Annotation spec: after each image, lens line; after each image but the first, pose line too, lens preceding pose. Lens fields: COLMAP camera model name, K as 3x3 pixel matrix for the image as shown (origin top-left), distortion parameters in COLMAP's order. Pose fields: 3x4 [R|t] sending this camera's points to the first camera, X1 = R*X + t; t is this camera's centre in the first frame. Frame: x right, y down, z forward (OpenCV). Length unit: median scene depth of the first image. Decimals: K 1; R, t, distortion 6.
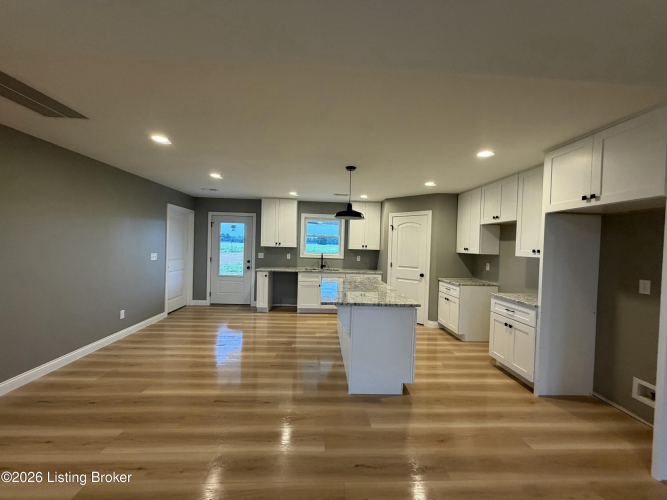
lens RADIAL K [[264.8, 0, 332.0], [0, 264.8, 251.1], [0, 0, 1]] dist [0.001388, -0.000283]
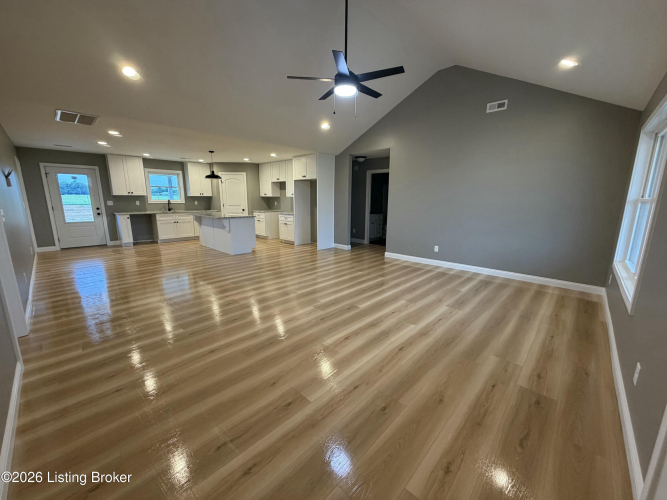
lens RADIAL K [[264.8, 0, 334.3], [0, 264.8, 250.2], [0, 0, 1]] dist [0.001388, -0.000283]
pose [[0.714212, -0.160821, 0.681204, -0.450214], [0.029146, 0.979235, 0.200623, 0.016491], [-0.699323, -0.123433, 0.704068, -0.668975]]
